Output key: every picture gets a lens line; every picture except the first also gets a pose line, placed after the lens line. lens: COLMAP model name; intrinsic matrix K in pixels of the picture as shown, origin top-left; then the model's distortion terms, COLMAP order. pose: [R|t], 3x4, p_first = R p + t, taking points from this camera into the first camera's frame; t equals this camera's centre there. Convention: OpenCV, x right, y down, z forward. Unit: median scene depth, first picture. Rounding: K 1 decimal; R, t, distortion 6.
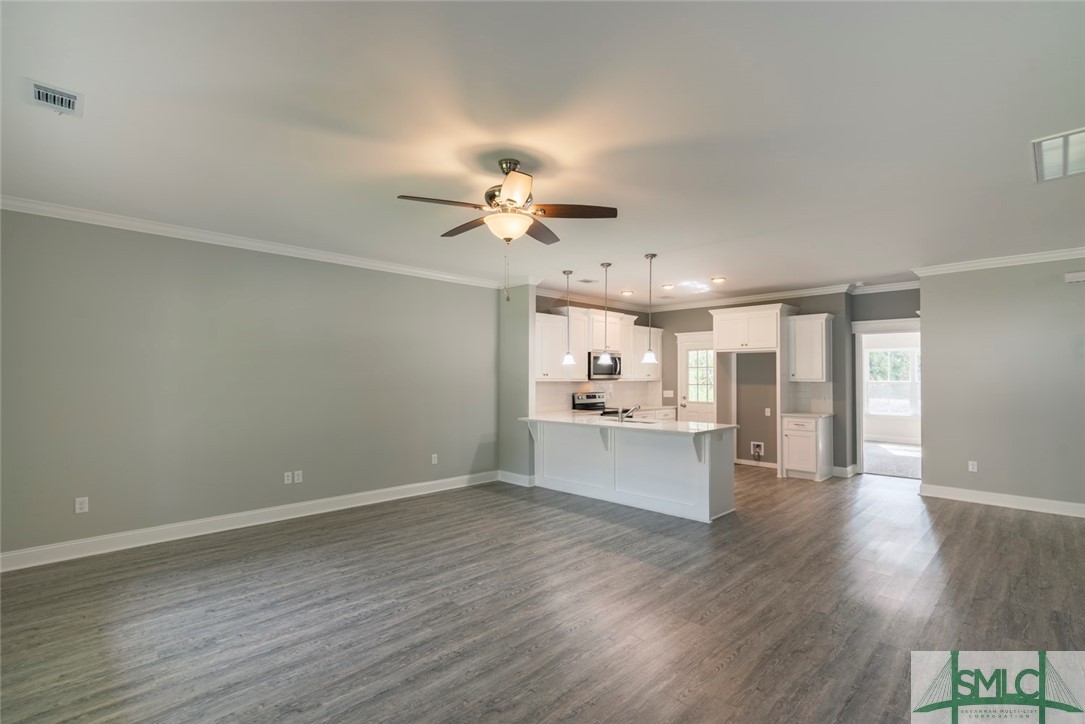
lens RADIAL K [[495.5, 0, 542.6], [0, 495.5, 365.4], [0, 0, 1]] dist [-0.001185, 0.001401]
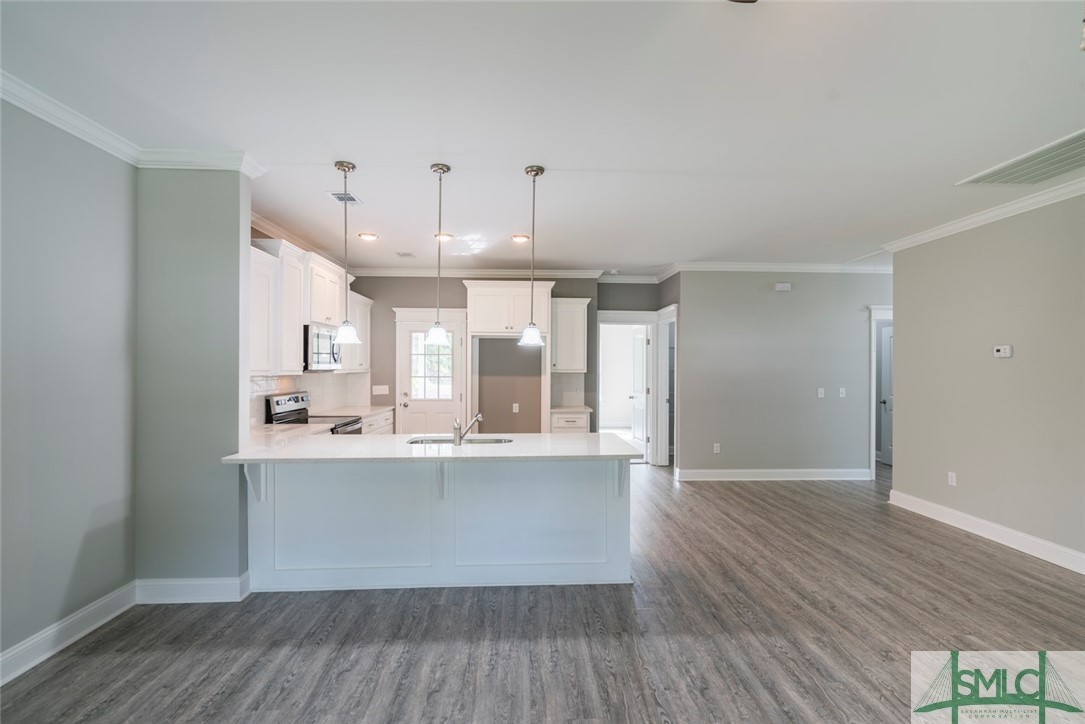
lens RADIAL K [[495.5, 0, 542.2], [0, 495.5, 363.6], [0, 0, 1]] dist [-0.001185, 0.001401]
pose [[0.666791, 0.004735, 0.745230, -0.174746], [-0.019213, 0.999757, 0.010839, 0.007984], [-0.744997, -0.021546, 0.666719, 0.439182]]
